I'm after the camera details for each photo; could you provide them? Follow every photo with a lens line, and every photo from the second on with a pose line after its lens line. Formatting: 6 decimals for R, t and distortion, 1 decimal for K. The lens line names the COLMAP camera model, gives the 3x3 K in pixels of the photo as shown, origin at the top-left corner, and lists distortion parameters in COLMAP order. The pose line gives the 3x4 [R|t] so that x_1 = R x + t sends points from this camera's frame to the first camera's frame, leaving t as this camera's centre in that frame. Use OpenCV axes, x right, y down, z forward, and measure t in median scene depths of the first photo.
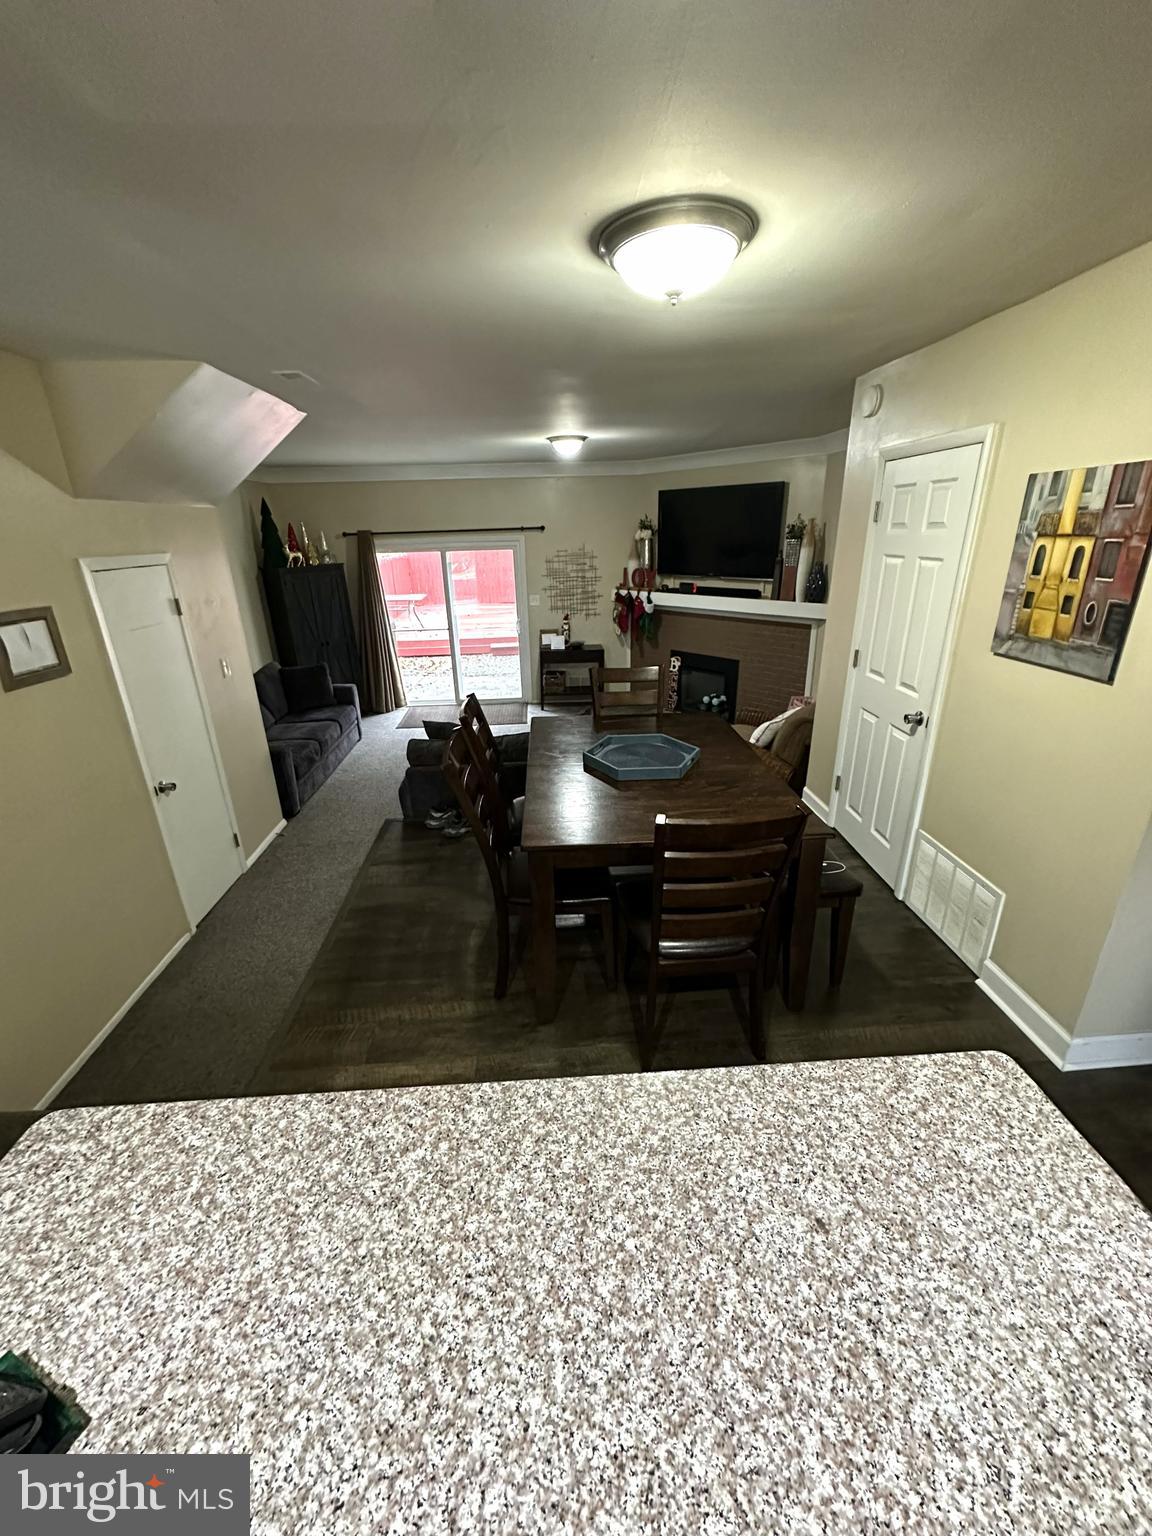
lens RADIAL K [[608.1, 0, 576.0], [0, 608.1, 768.0], [0, 0, 1]] dist [-0.005804, 0.000228]
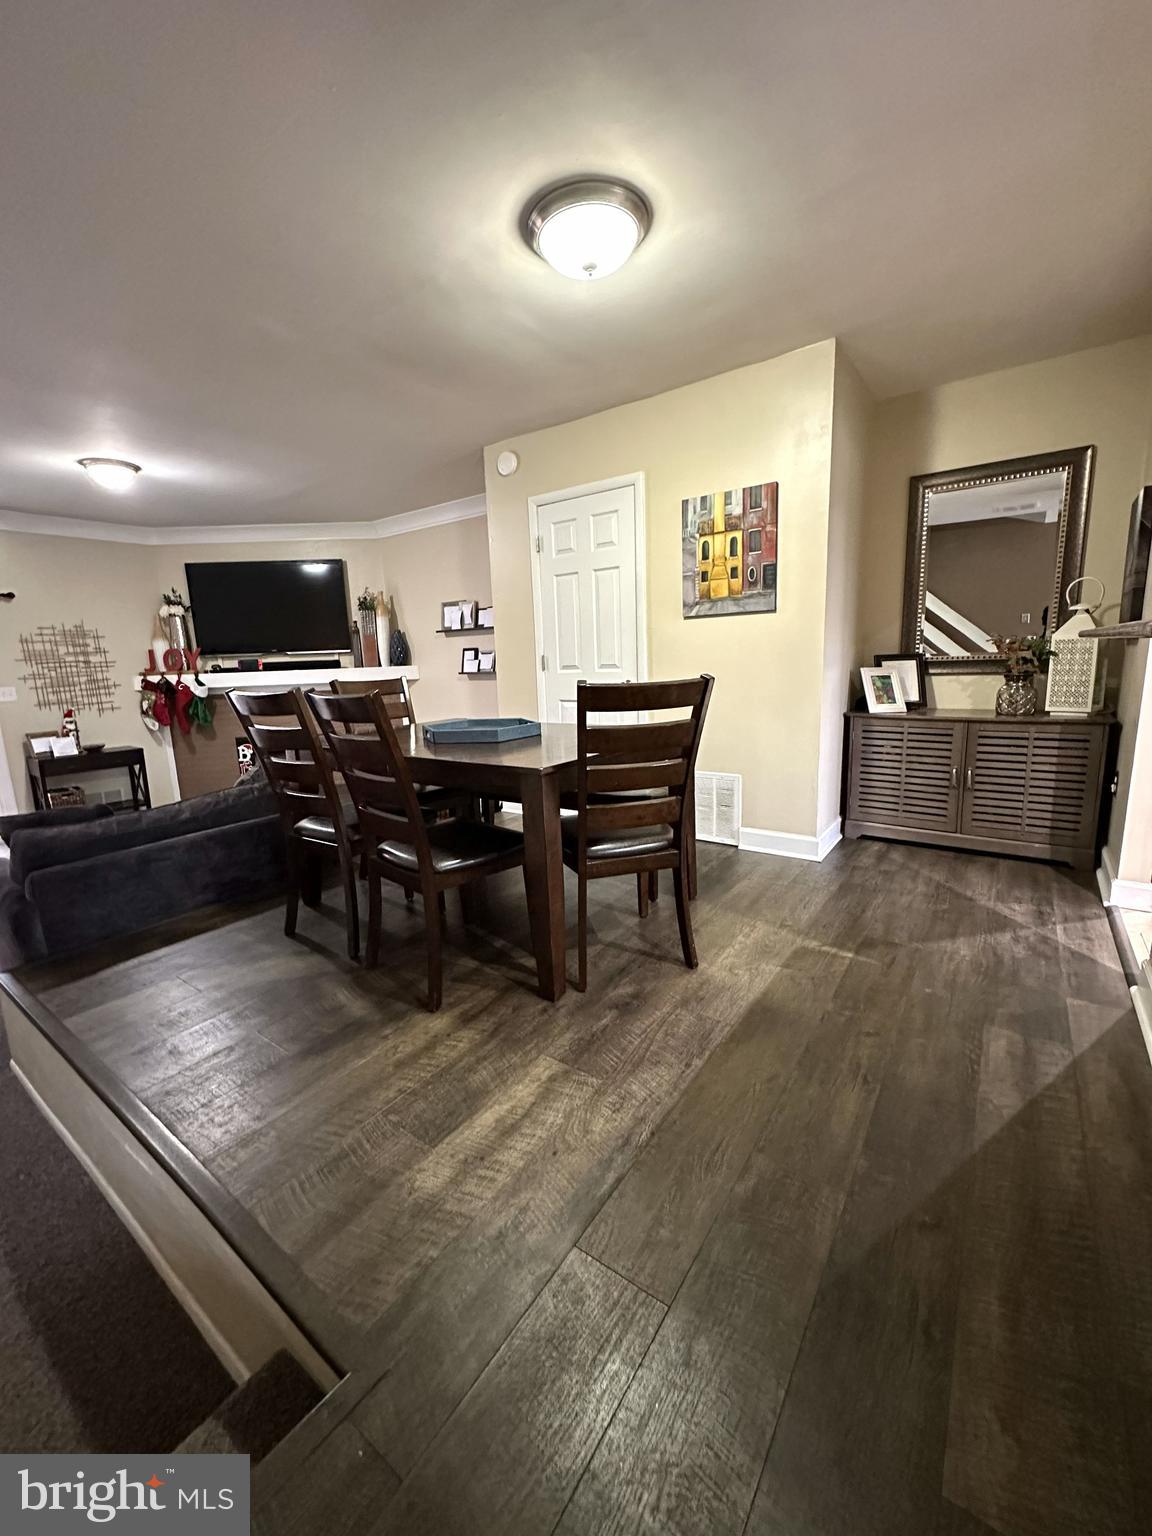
lens RADIAL K [[608.1, 0, 576.0], [0, 608.1, 768.0], [0, 0, 1]] dist [-0.005804, 0.000228]
pose [[0.635873, -0.140292, 0.758936, -0.210109], [0.300612, 0.950704, -0.076126, 0.061290], [-0.710843, 0.276551, 0.646700, 0.113083]]
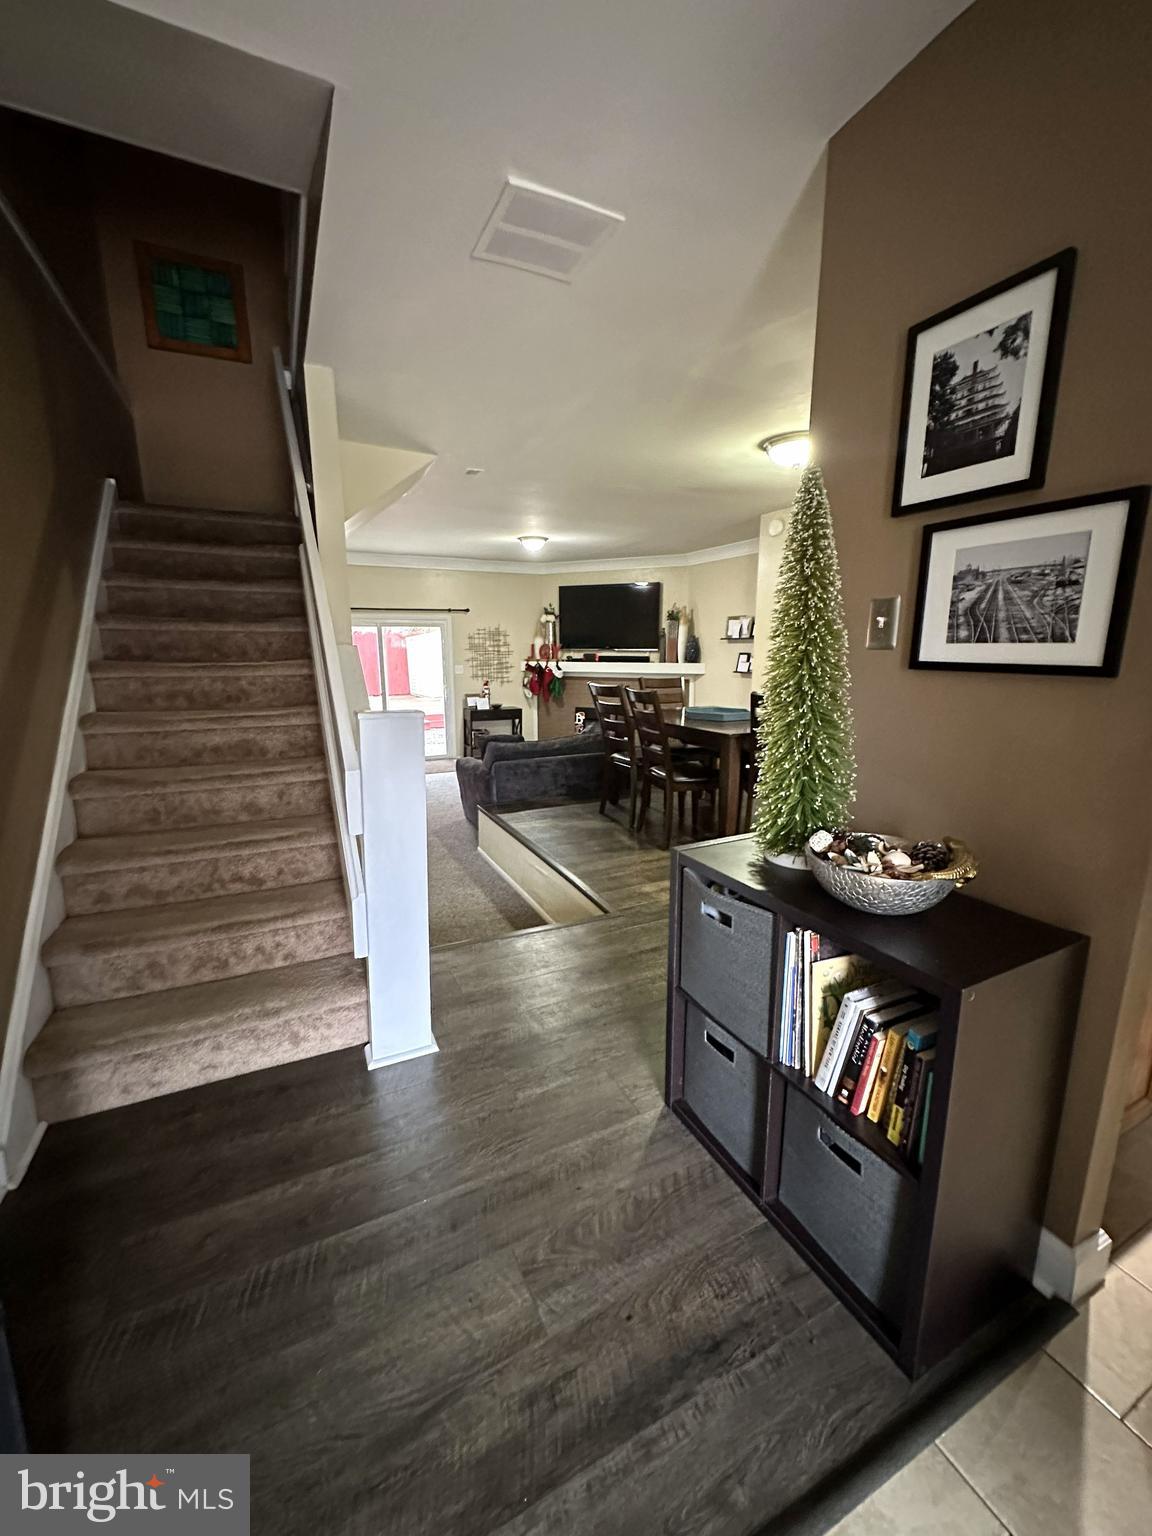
lens RADIAL K [[608.1, 0, 576.0], [0, 608.1, 768.0], [0, 0, 1]] dist [-0.005804, 0.000228]
pose [[0.925310, -0.052340, 0.375582, -0.337323], [0.118488, 0.980745, -0.155241, 0.129439], [-0.360225, 0.188148, 0.913695, -0.125715]]
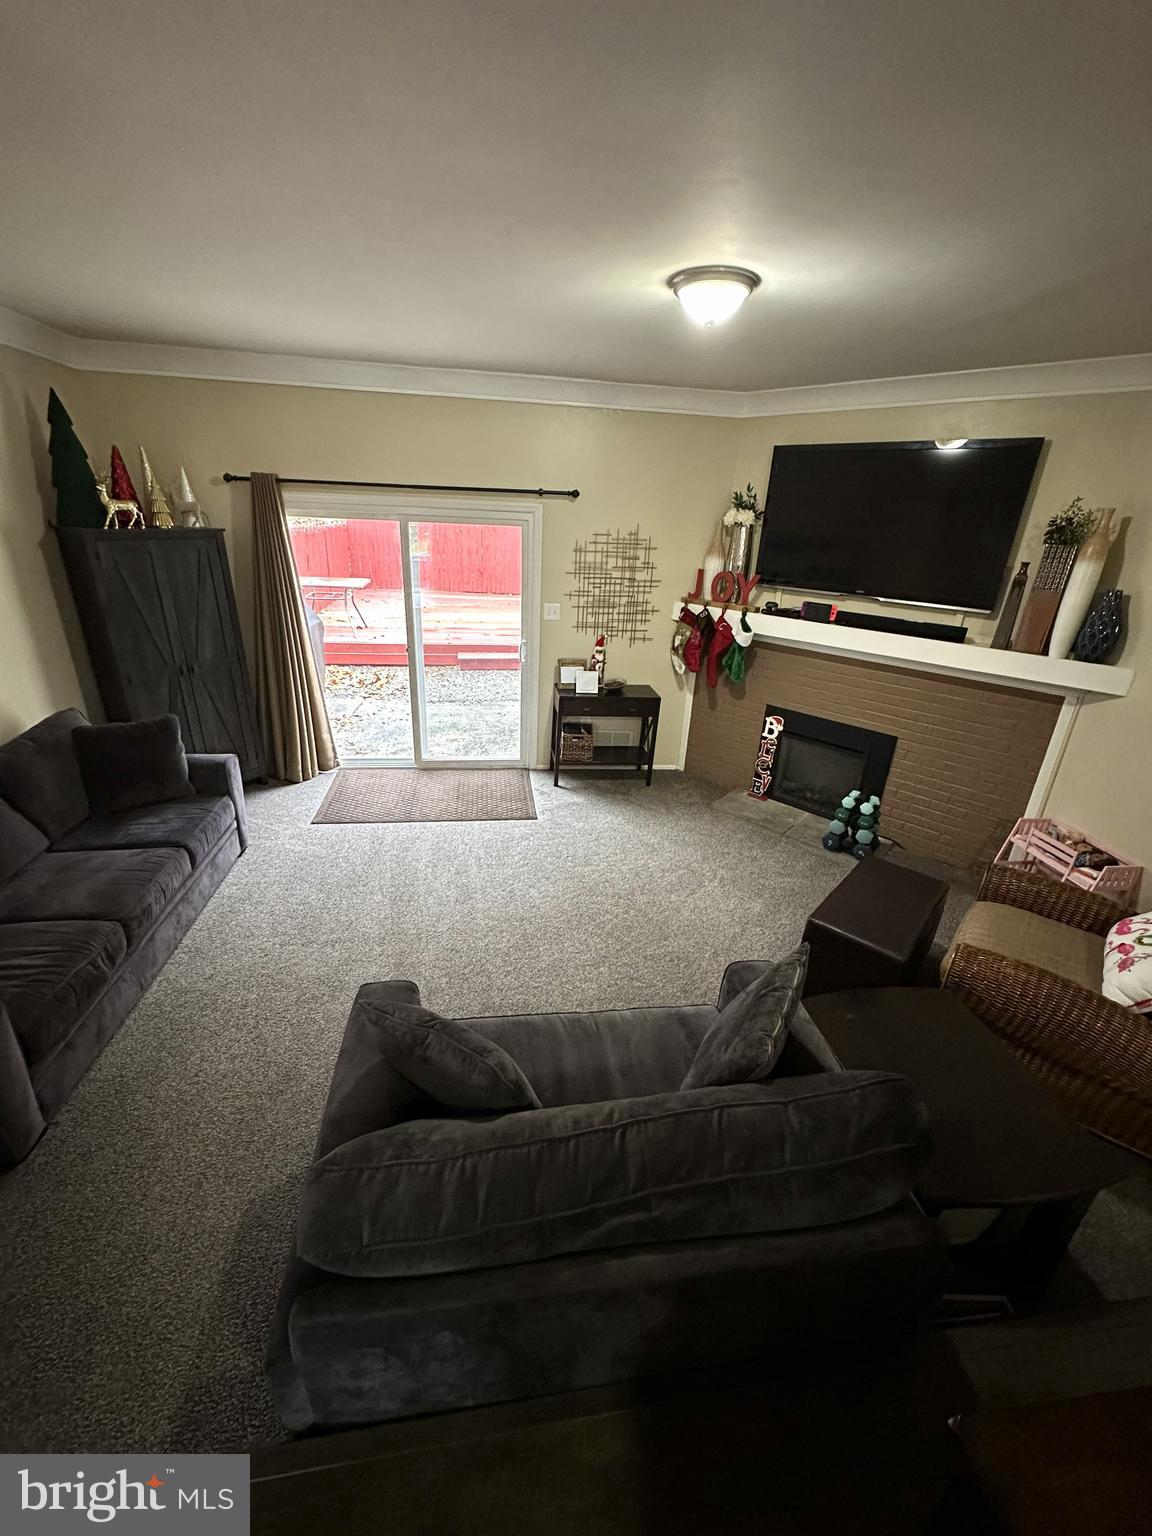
lens RADIAL K [[608.1, 0, 576.0], [0, 608.1, 768.0], [0, 0, 1]] dist [-0.005804, 0.000228]
pose [[0.994754, 0.035602, 0.095901, -0.106026], [-0.037737, 0.999077, 0.020537, -0.141948], [-0.095082, -0.024049, 0.995179, 0.411107]]
